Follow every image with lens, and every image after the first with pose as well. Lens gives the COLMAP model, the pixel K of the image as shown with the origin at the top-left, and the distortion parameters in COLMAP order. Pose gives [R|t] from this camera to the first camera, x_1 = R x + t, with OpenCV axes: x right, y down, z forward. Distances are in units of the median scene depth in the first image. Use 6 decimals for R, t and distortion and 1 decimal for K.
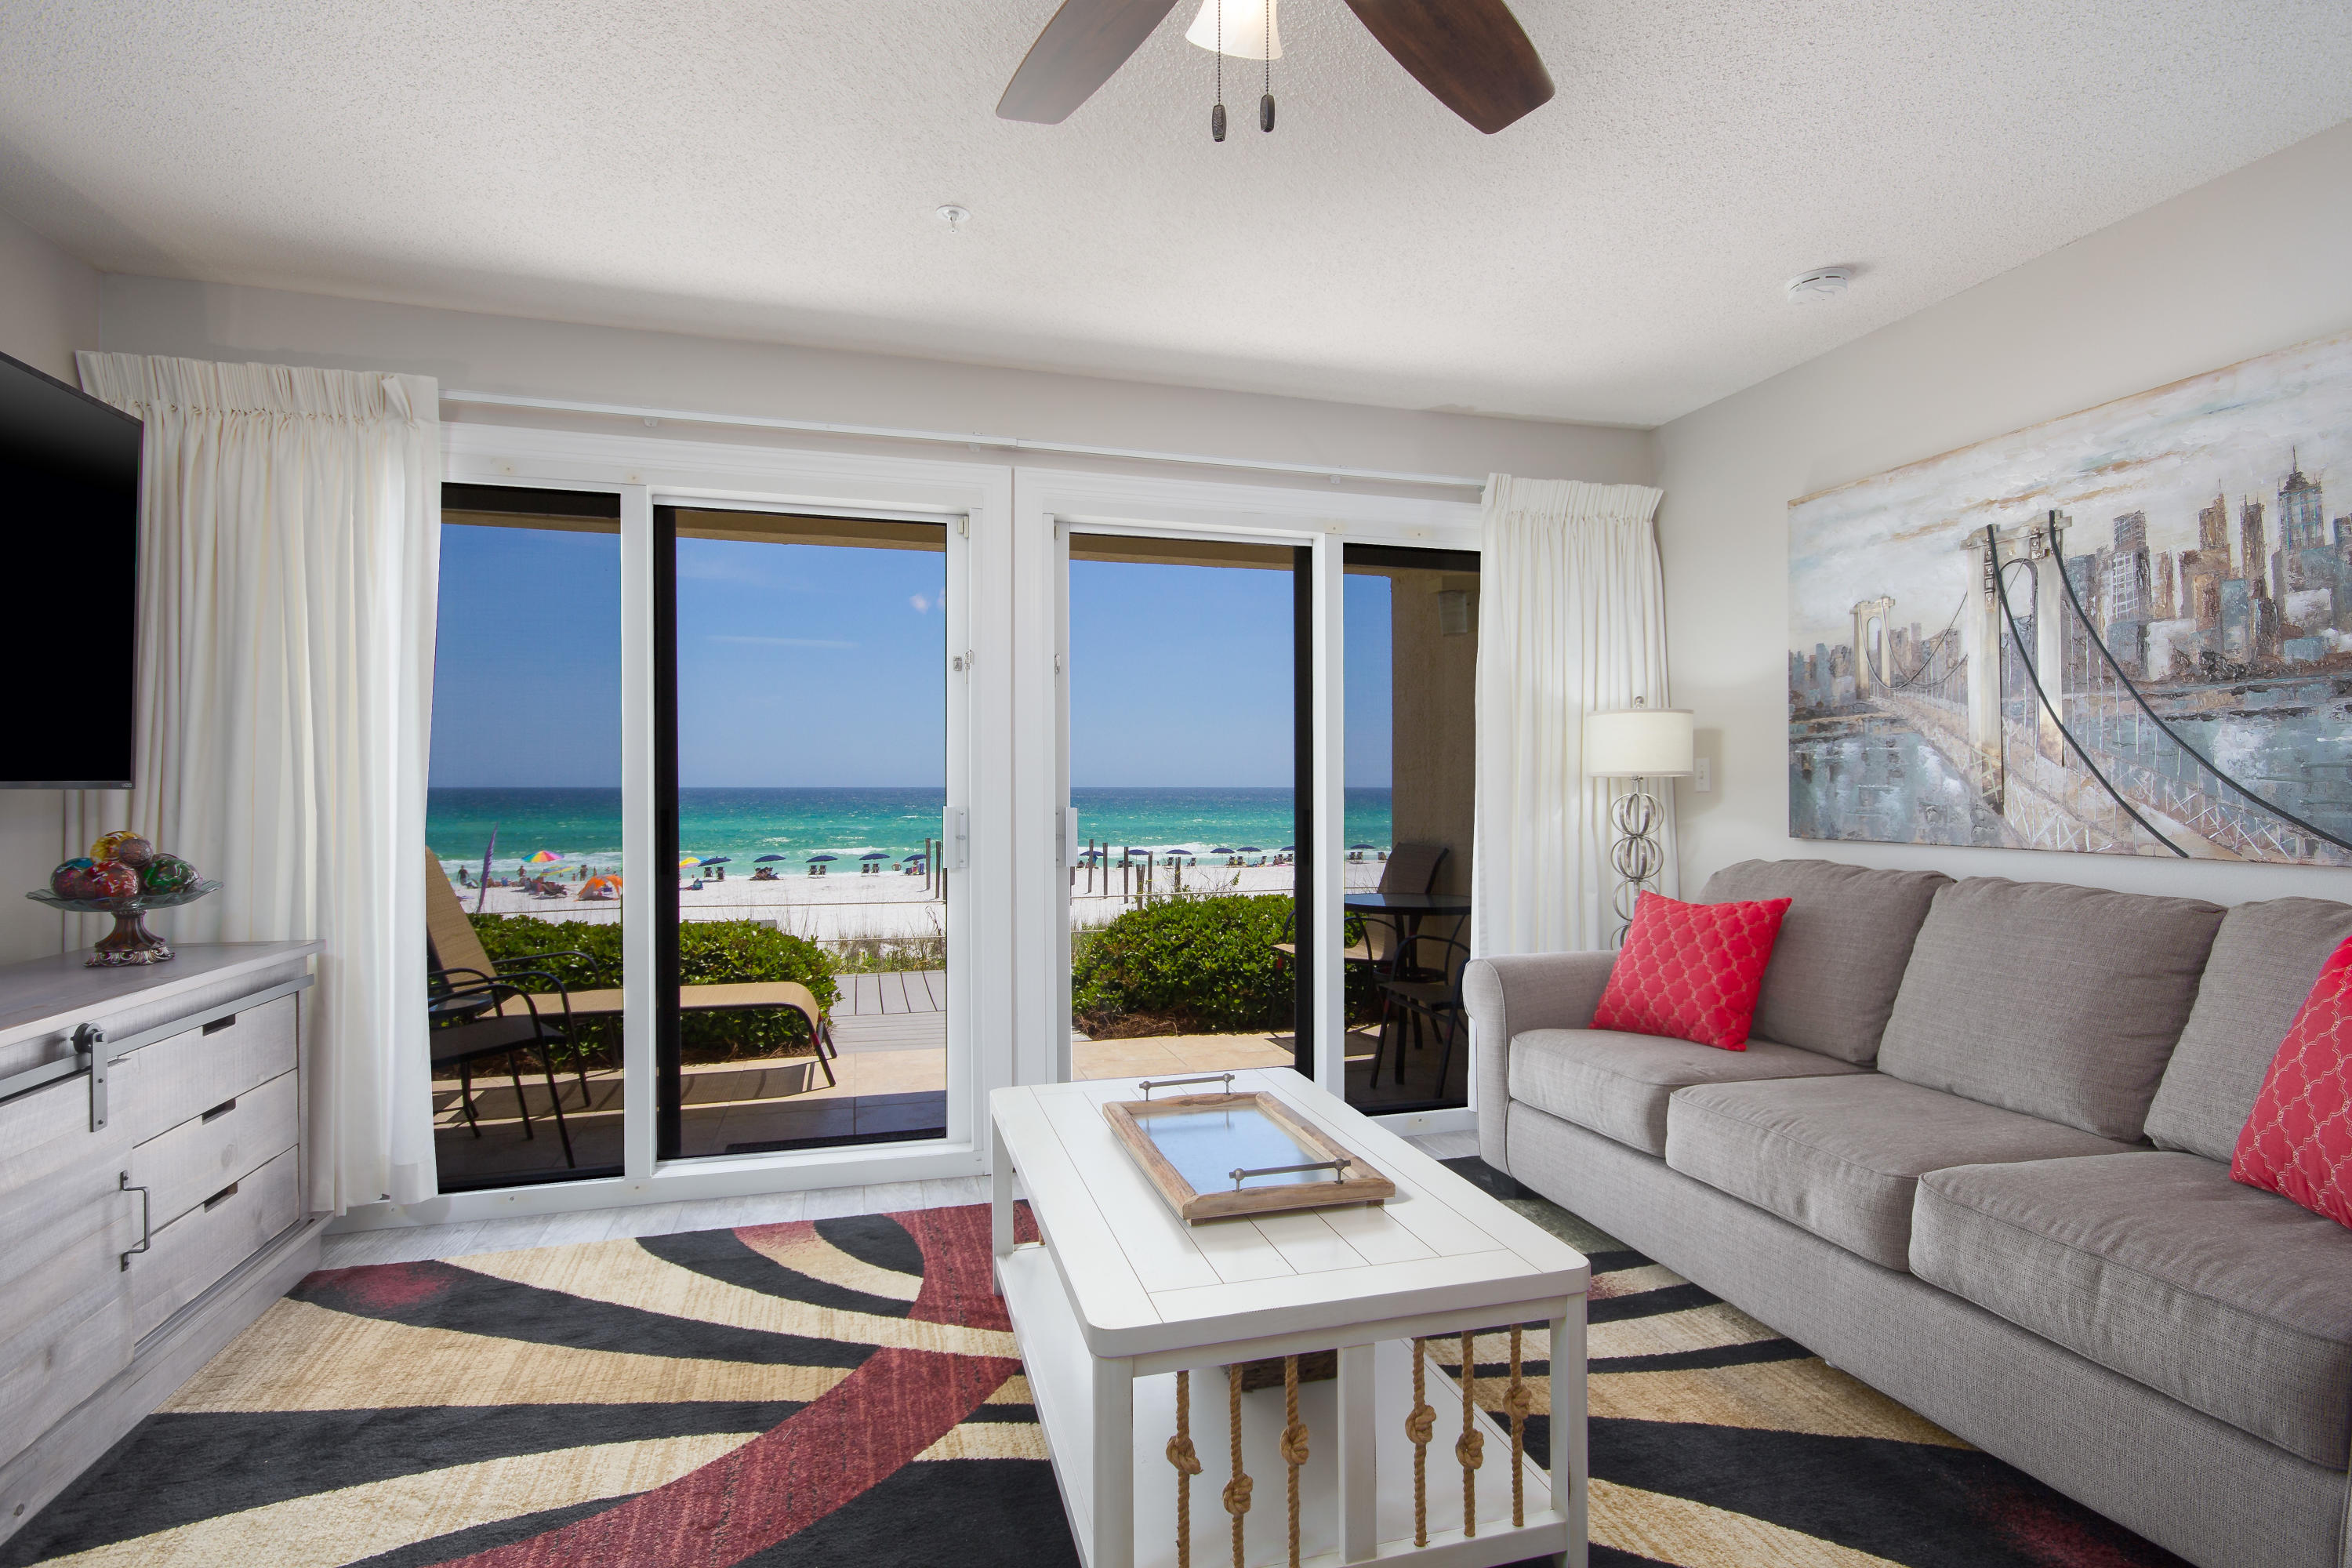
lens RADIAL K [[1162.7, 0, 1237.1], [0, 1162.7, 791.2], [0, 0, 1]] dist [0.000843, -0.002000]
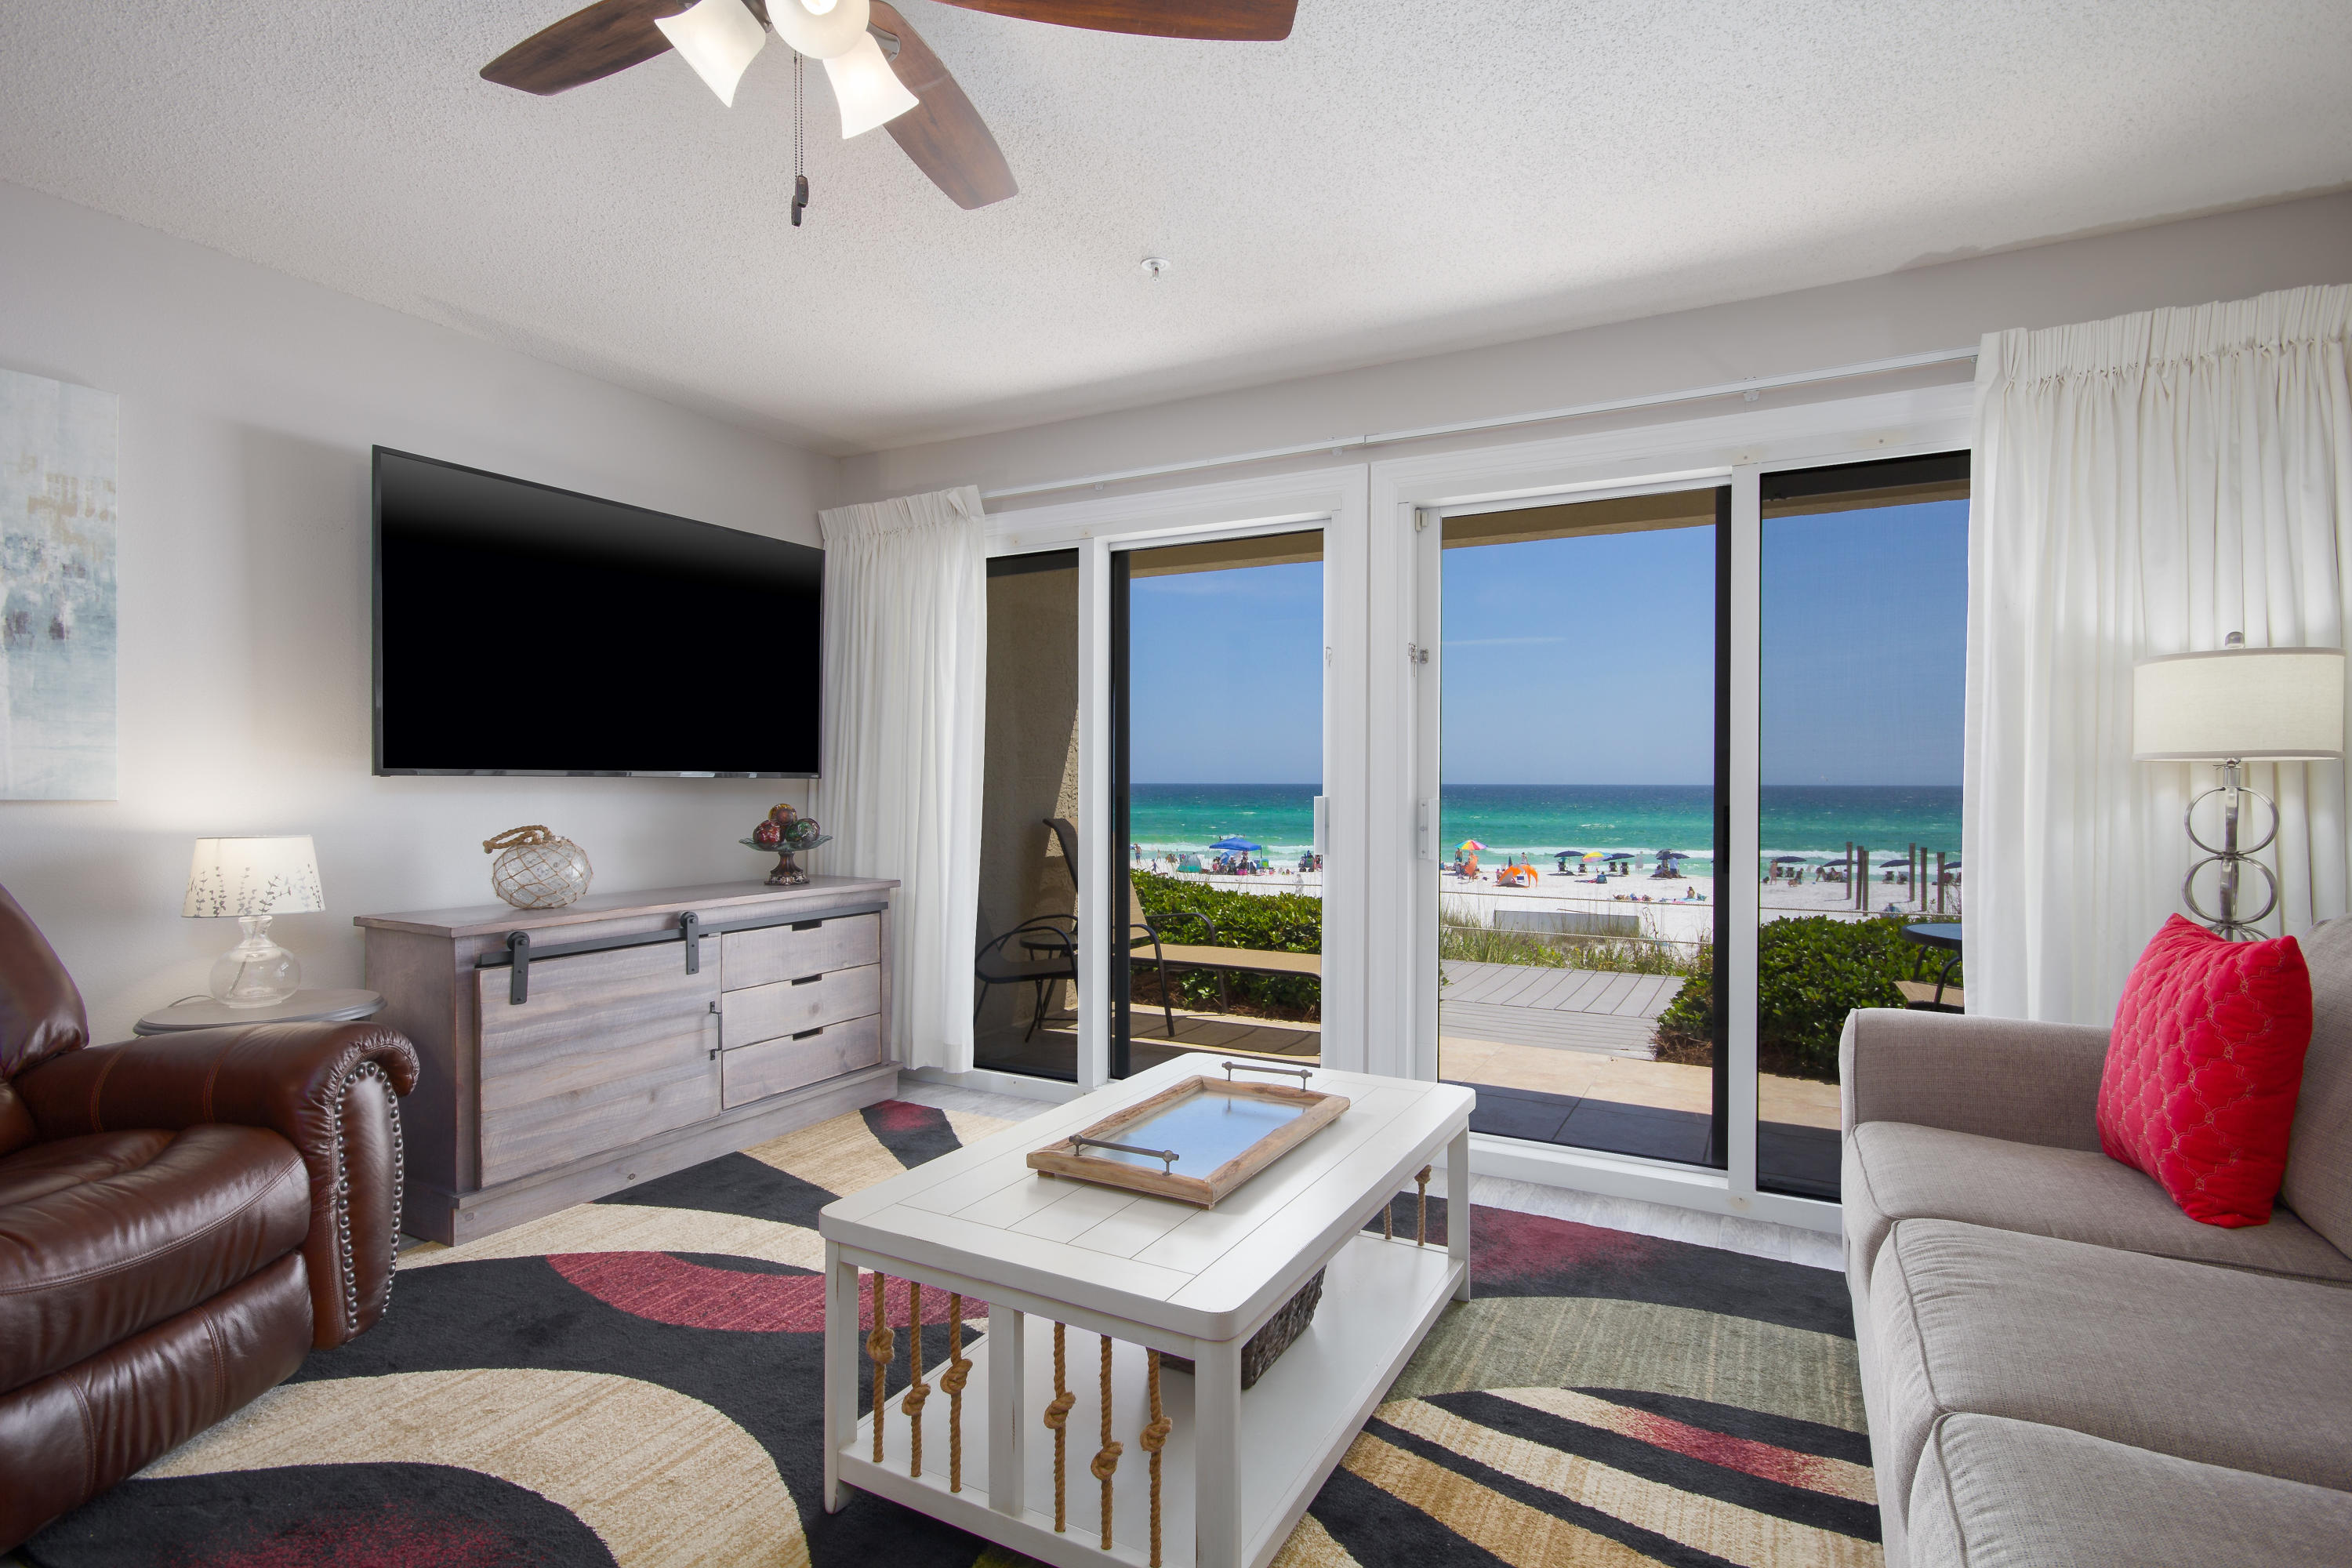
lens RADIAL K [[1159.4, 0, 1167.3], [0, 1159.4, 792.3], [0, 0, 1]] dist [-0.002323, -0.000854]
pose [[0.698876, 0.007766, -0.715201, 0.526625], [-0.005447, 0.999970, 0.005536, 0.005616], [0.715222, 0.000026, 0.698897, 0.212111]]
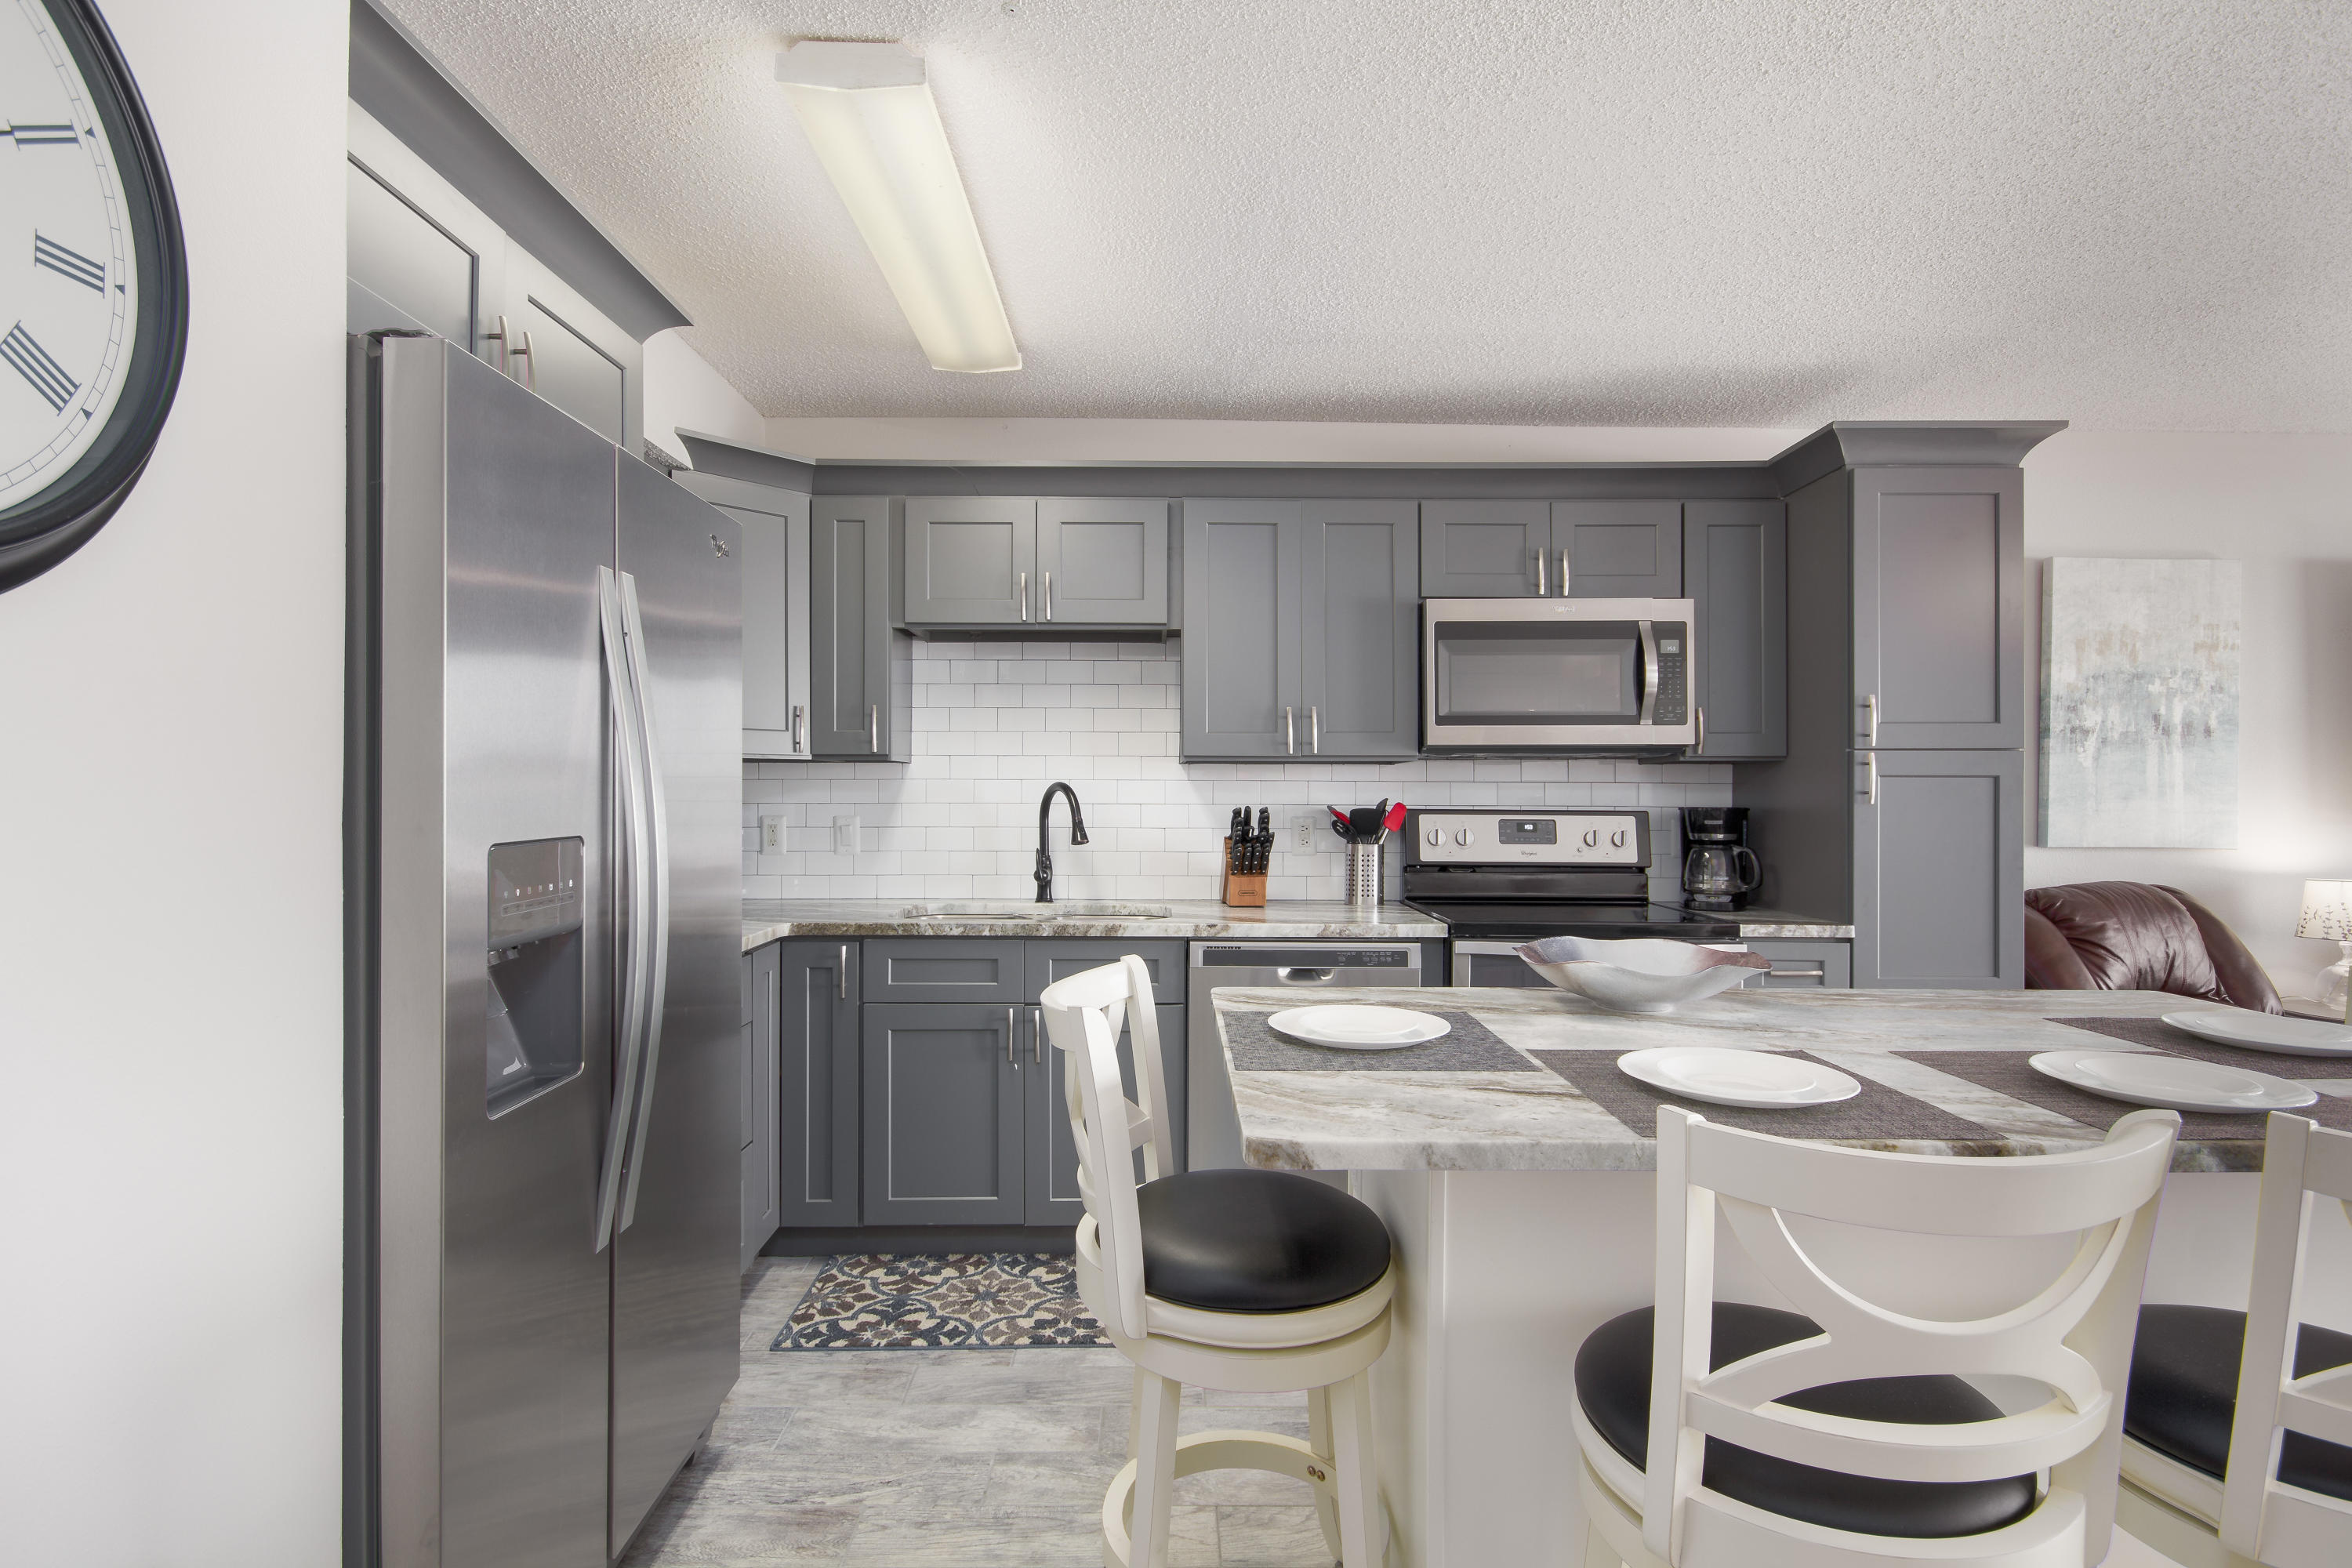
lens RADIAL K [[1151.0, 0, 1159.6], [0, 1151.0, 797.2], [0, 0, 1]] dist [0.000819, -0.000591]
pose [[-0.285238, 0.006529, -0.958434, 0.867941], [-0.008293, 0.999923, 0.009279, -0.038772], [0.958421, 0.010595, -0.285162, -0.544274]]
